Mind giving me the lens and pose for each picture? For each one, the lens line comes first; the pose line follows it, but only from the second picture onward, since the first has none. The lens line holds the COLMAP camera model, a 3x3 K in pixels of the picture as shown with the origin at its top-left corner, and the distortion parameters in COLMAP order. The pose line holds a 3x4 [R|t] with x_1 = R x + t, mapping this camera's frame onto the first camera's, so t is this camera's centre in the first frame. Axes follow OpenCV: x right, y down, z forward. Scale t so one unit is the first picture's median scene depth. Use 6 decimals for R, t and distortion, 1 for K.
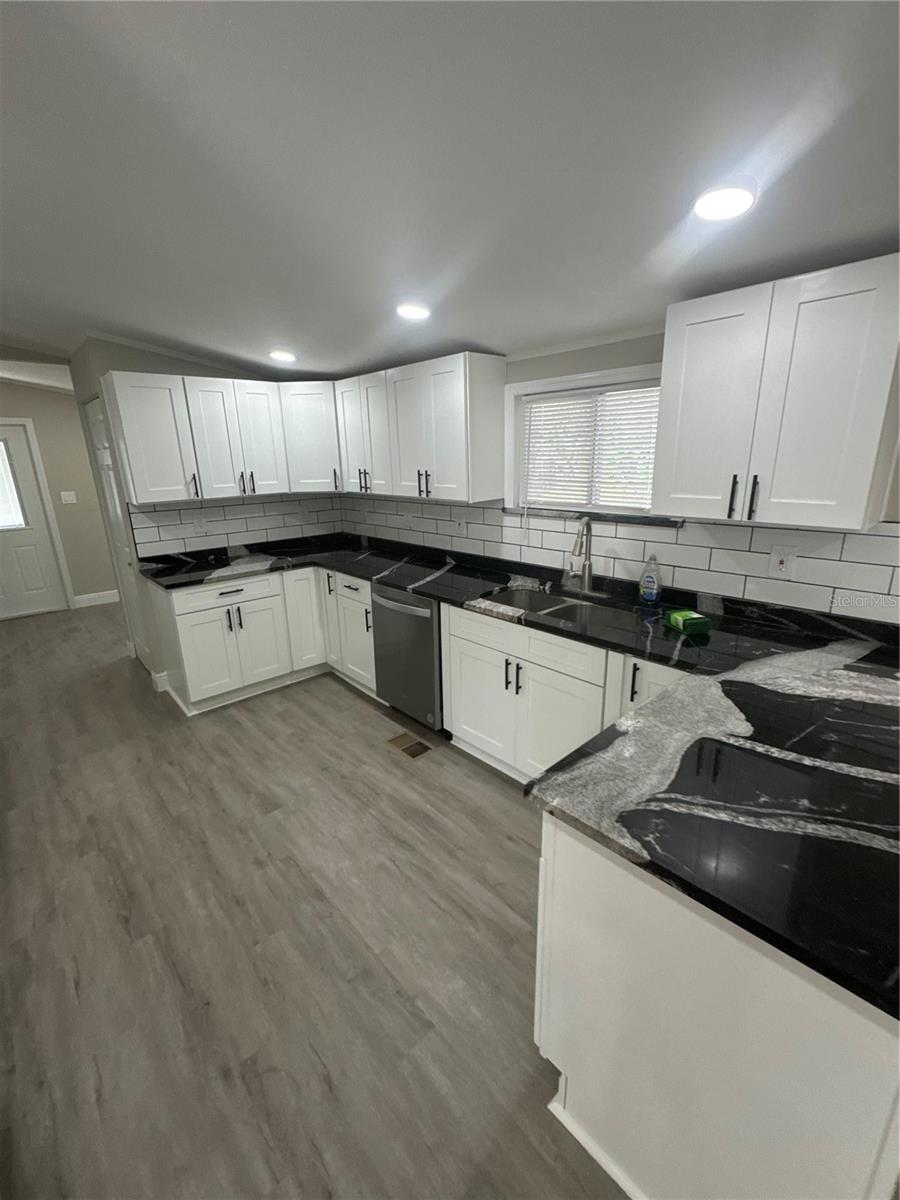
lens RADIAL K [[498.4, 0, 448.8], [0, 498.4, 599.6], [0, 0, 1]] dist [-0.003067, 0.000617]
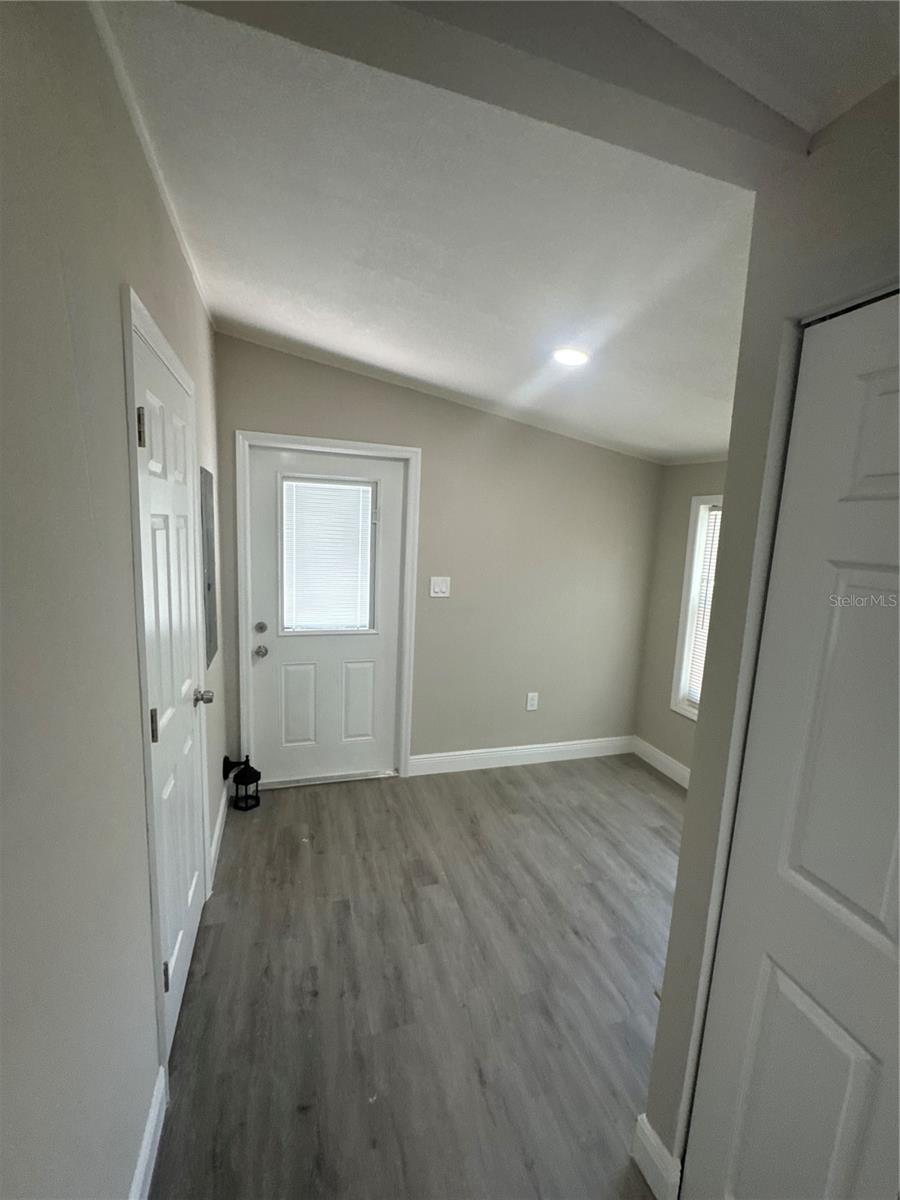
lens RADIAL K [[498.4, 0, 449.0], [0, 498.4, 600.3], [0, 0, 1]] dist [-0.003067, 0.000617]
pose [[0.904747, 0.123043, -0.407791, -1.154722], [-0.180532, 0.977897, -0.105478, -0.291897], [0.385799, 0.169050, 0.906962, 1.089820]]
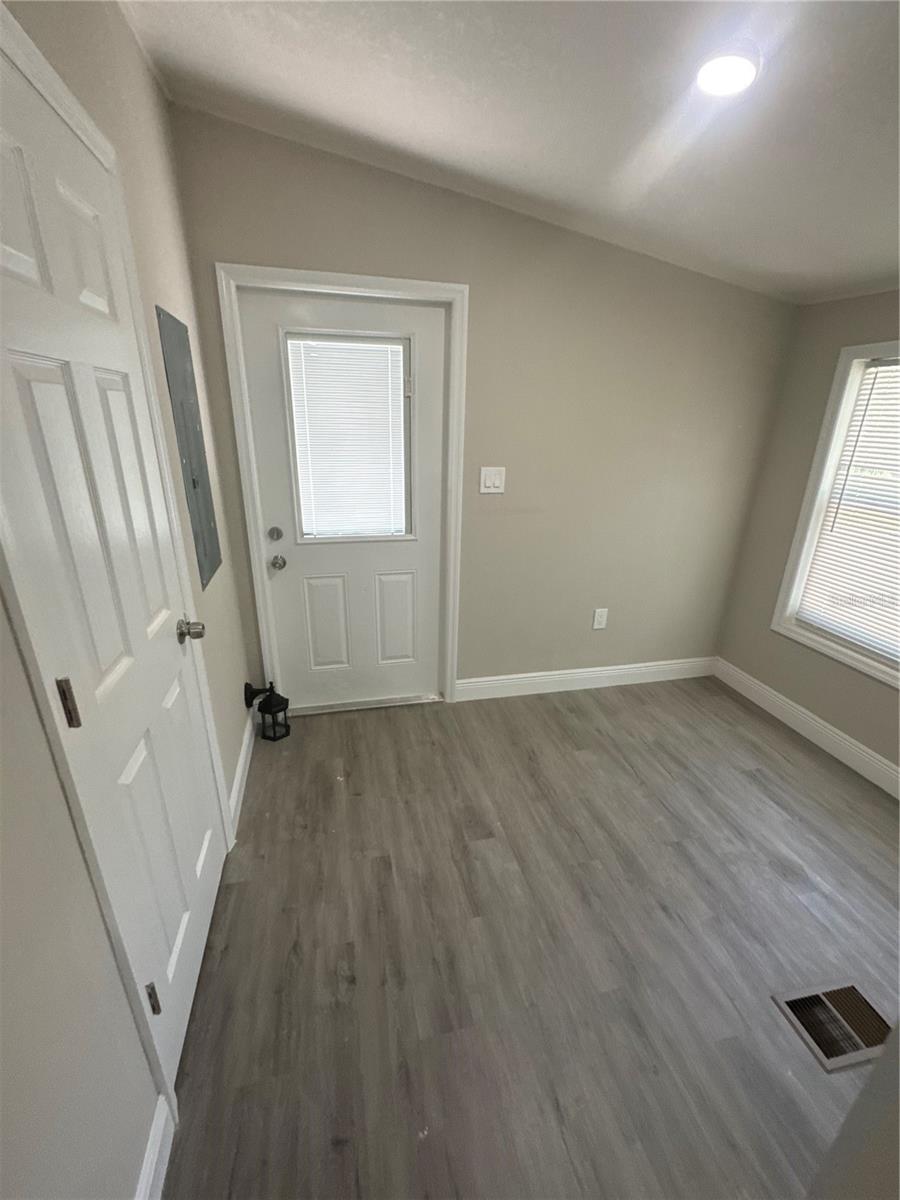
lens RADIAL K [[498.4, 0, 450.4], [0, 498.4, 601.6], [0, 0, 1]] dist [-0.003067, 0.000617]
pose [[0.873051, 0.207005, -0.441511, -1.273946], [-0.176315, 0.978171, 0.109973, -0.310627], [0.454638, -0.018168, 0.890491, 1.283190]]
